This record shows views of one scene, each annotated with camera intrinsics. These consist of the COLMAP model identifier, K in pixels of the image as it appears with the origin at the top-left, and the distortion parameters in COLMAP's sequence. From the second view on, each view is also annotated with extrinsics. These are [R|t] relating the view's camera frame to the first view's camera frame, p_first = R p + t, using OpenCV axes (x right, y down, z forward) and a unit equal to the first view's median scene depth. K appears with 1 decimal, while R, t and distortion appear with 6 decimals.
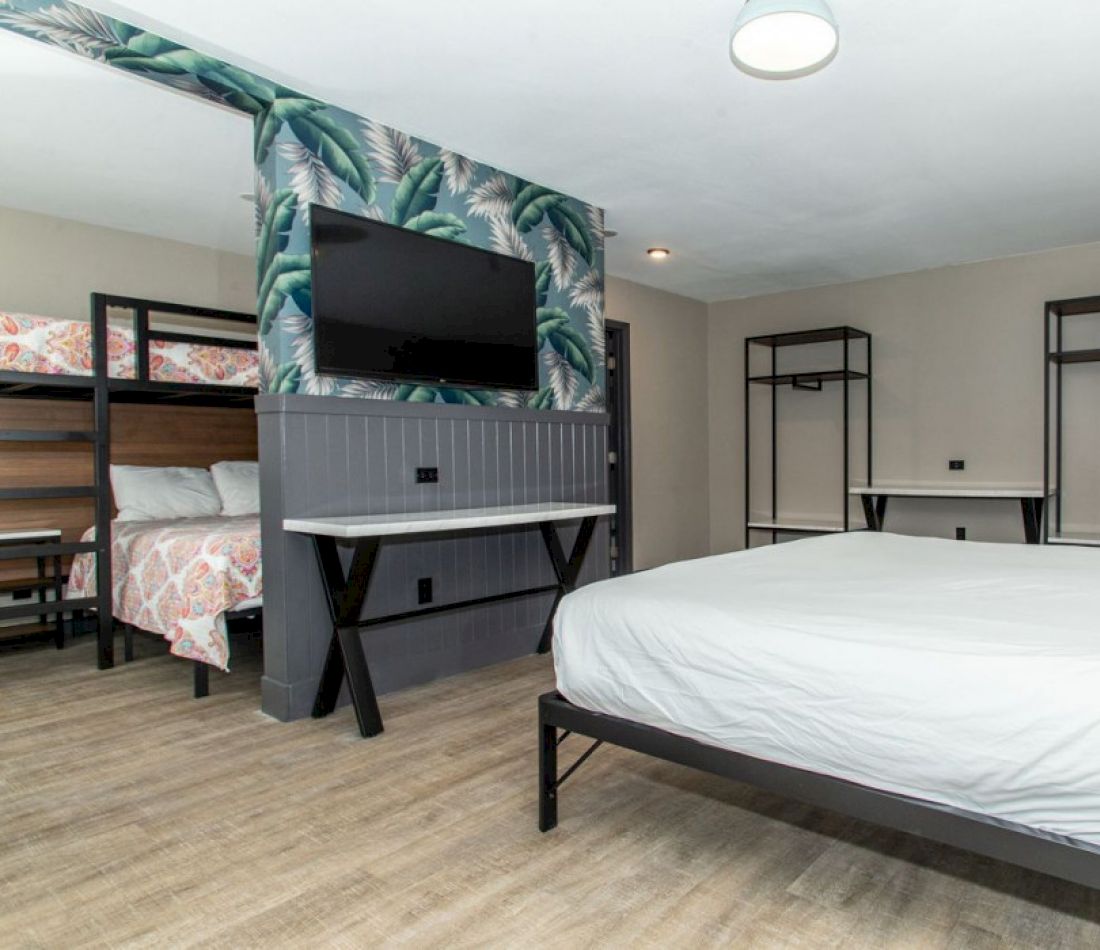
lens RADIAL K [[582.5, 0, 550.1], [0, 582.5, 470.8], [0, 0, 1]] dist [-0.001076, -0.000229]
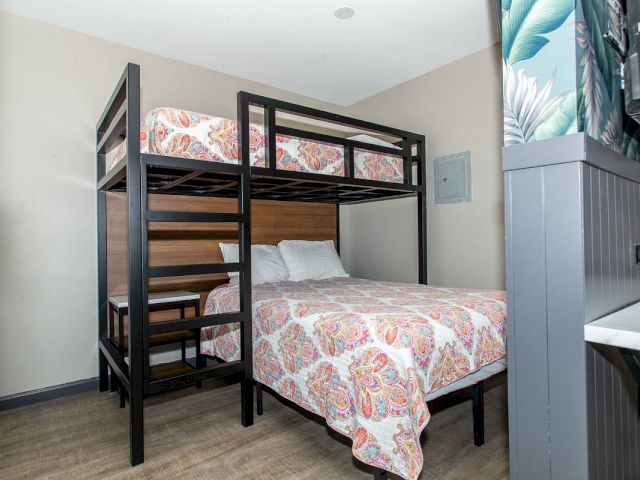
lens RADIAL K [[361.6, 0, 320.0], [0, 361.6, 240.0], [0, 0, 1]] dist [-0.024165, 0.040428]
pose [[0.962904, -0.006699, -0.269759, -0.443177], [0.002623, 0.999877, -0.015467, -0.005459], [0.269830, 0.014186, 0.962804, 0.367234]]
